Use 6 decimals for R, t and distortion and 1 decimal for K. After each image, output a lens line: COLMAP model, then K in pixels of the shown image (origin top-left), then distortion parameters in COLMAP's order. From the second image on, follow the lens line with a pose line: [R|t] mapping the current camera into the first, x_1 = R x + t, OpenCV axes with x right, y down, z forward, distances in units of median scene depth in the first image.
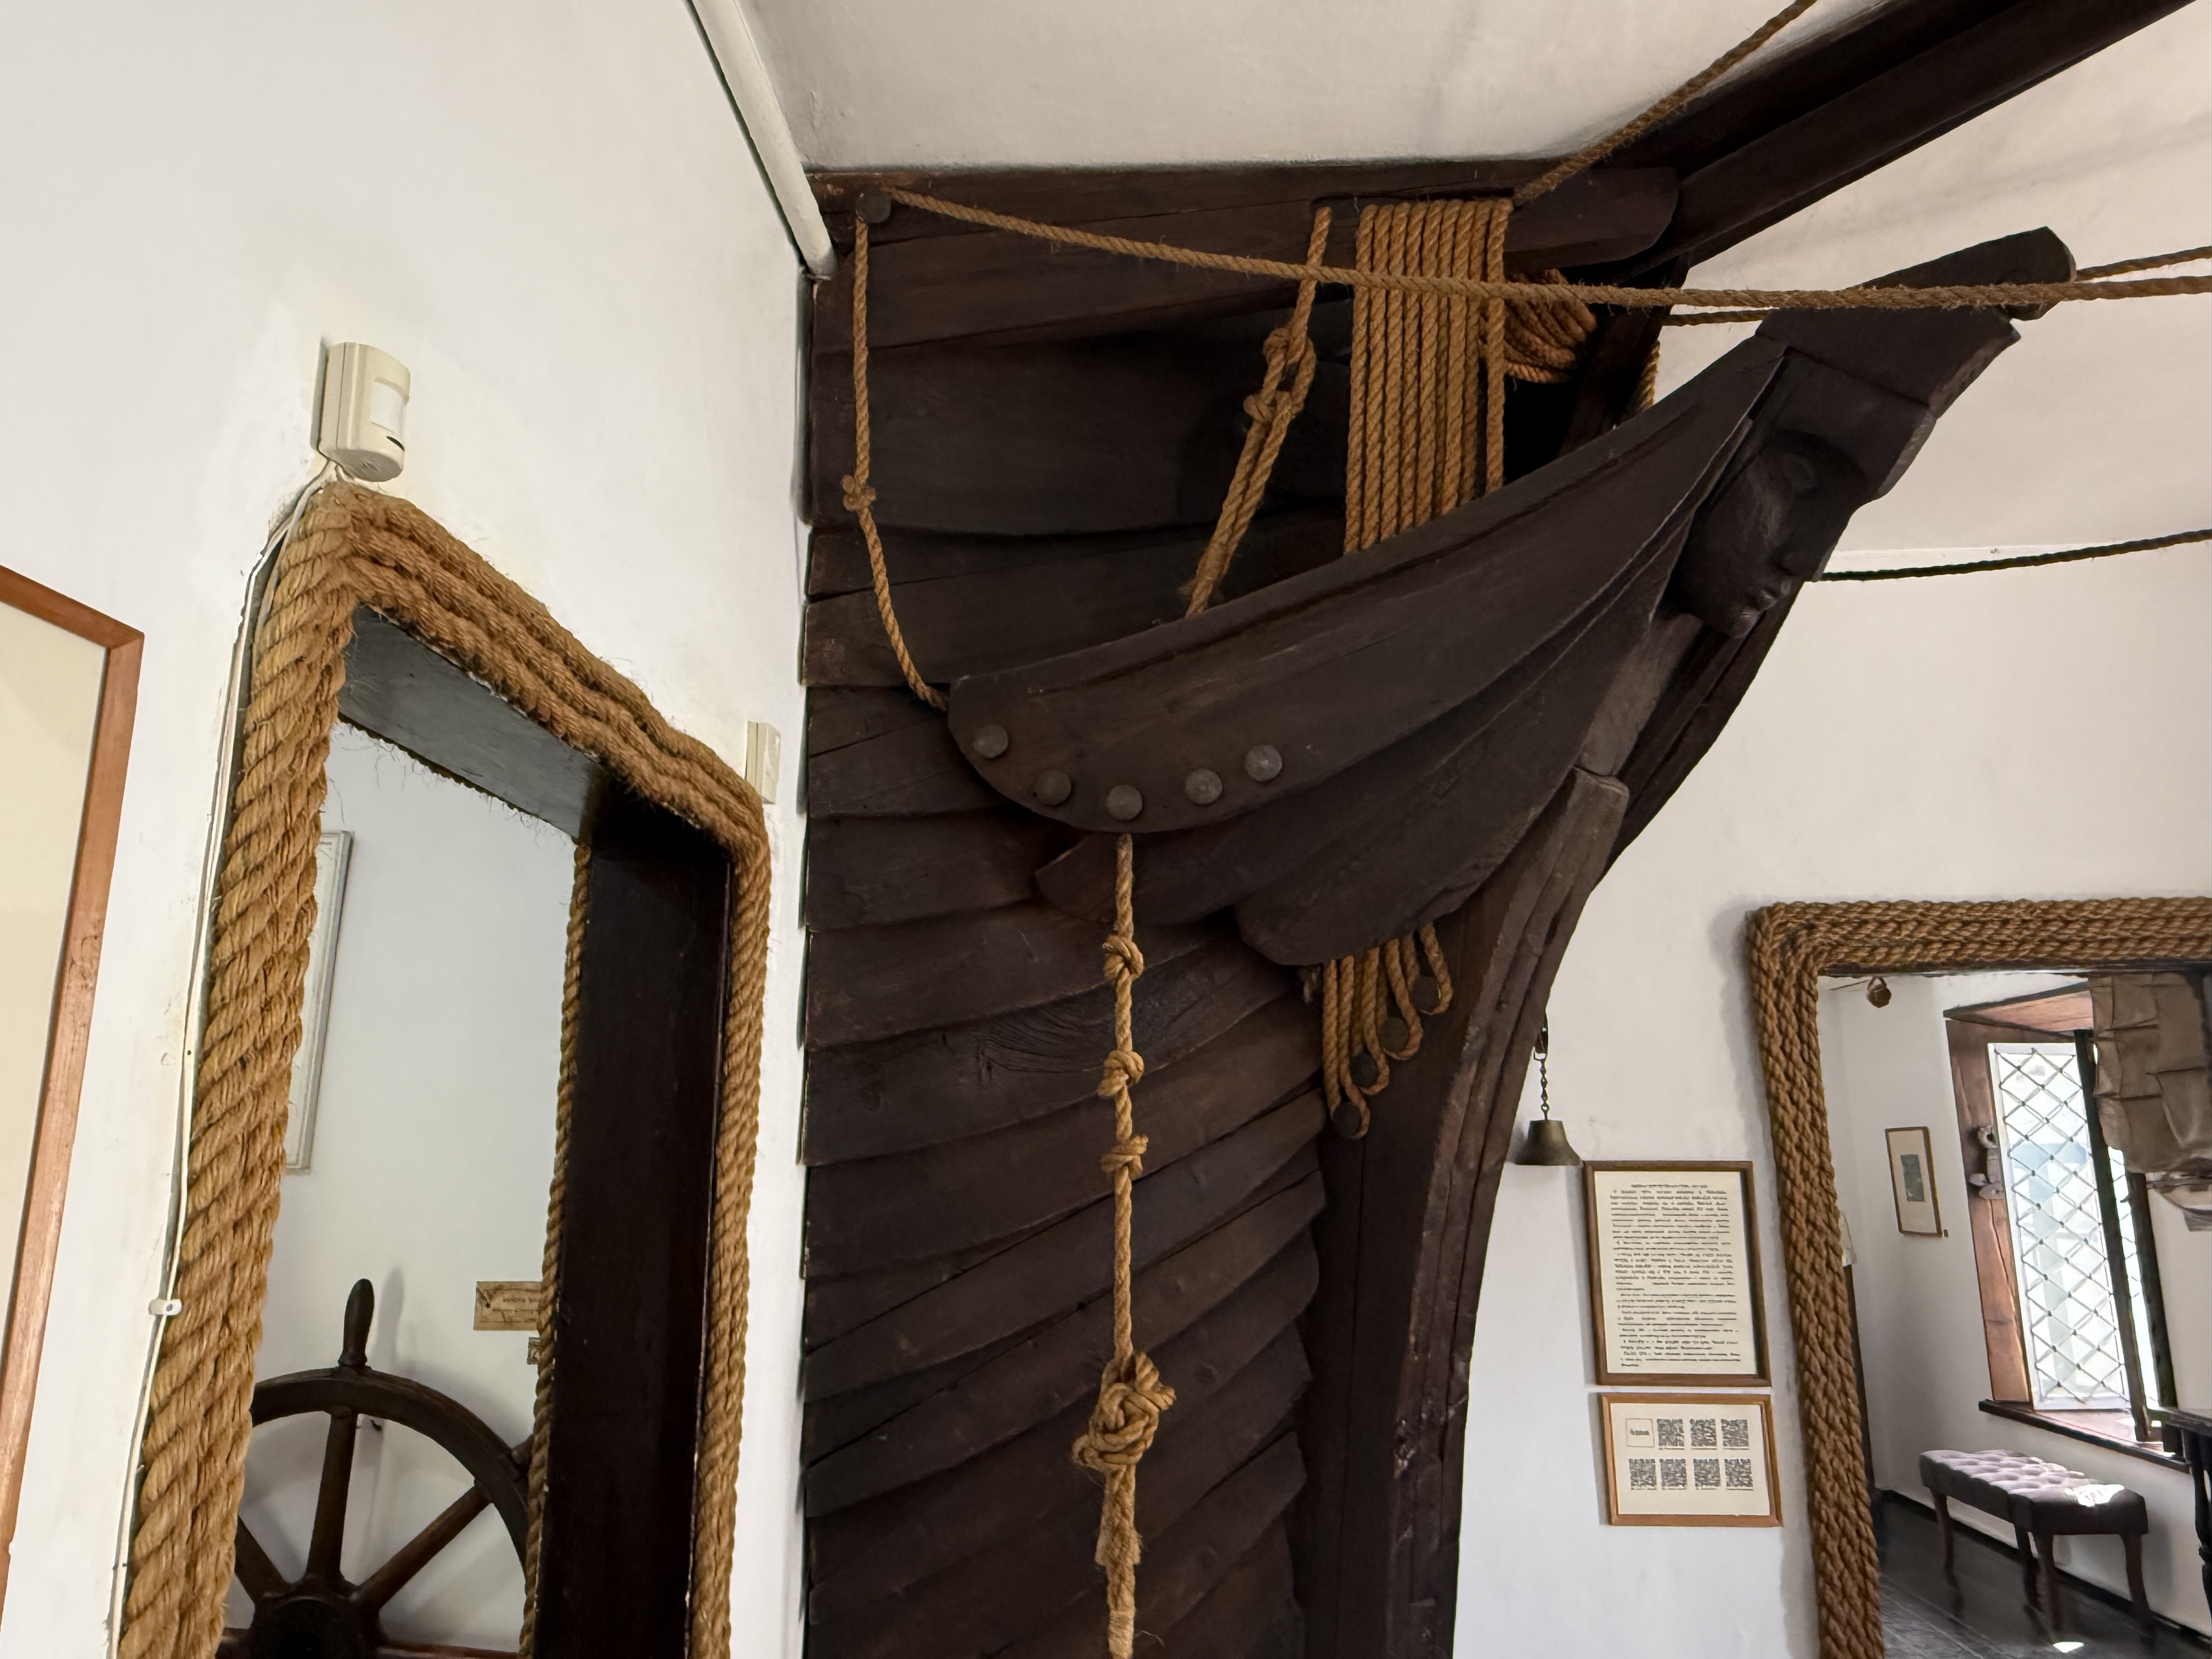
lens RADIAL K [[1484.1, 0, 1103.2], [0, 1484.1, 837.9], [0, 0, 1]] dist [0.004520, -0.000291]
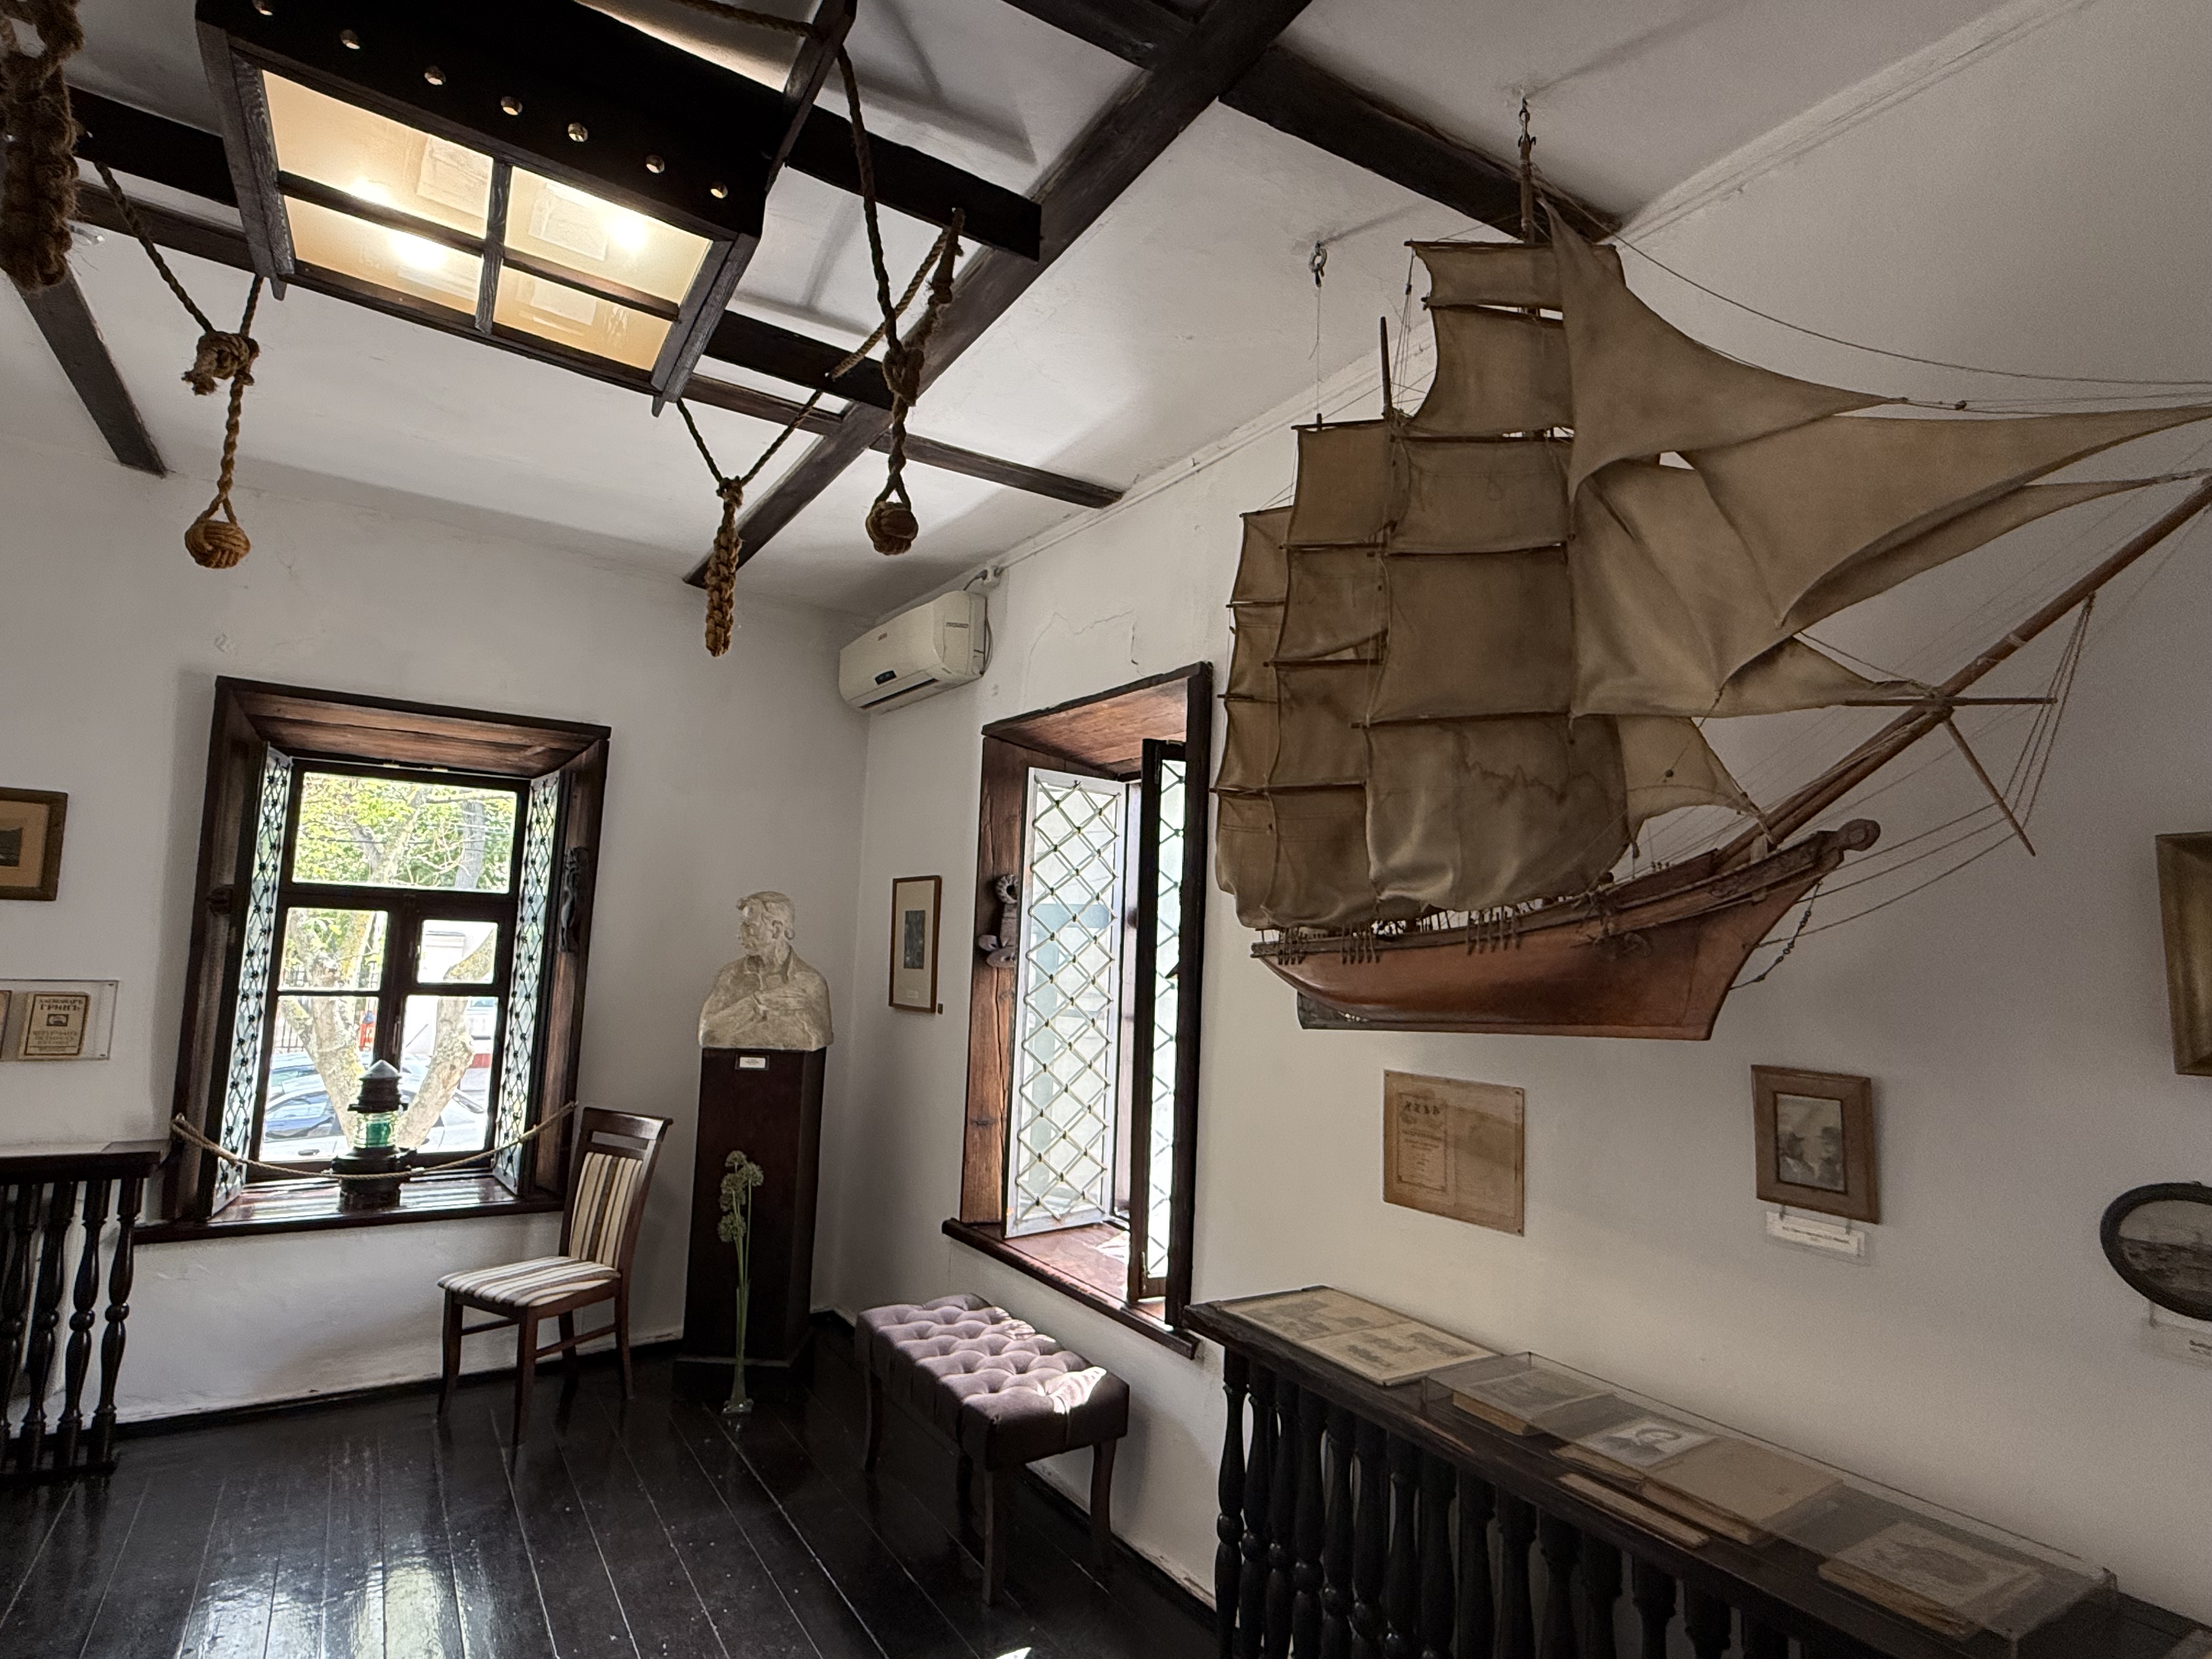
lens RADIAL K [[1150.5, 0, 1104.0], [0, 1150.5, 830.0], [0, 0, 1]] dist [0.000033, -0.000045]
pose [[0.801876, 0.094715, 0.589935, 0.286647], [-0.166974, 0.983540, 0.069052, 0.124302], [-0.573685, -0.153875, 0.804493, 0.507985]]
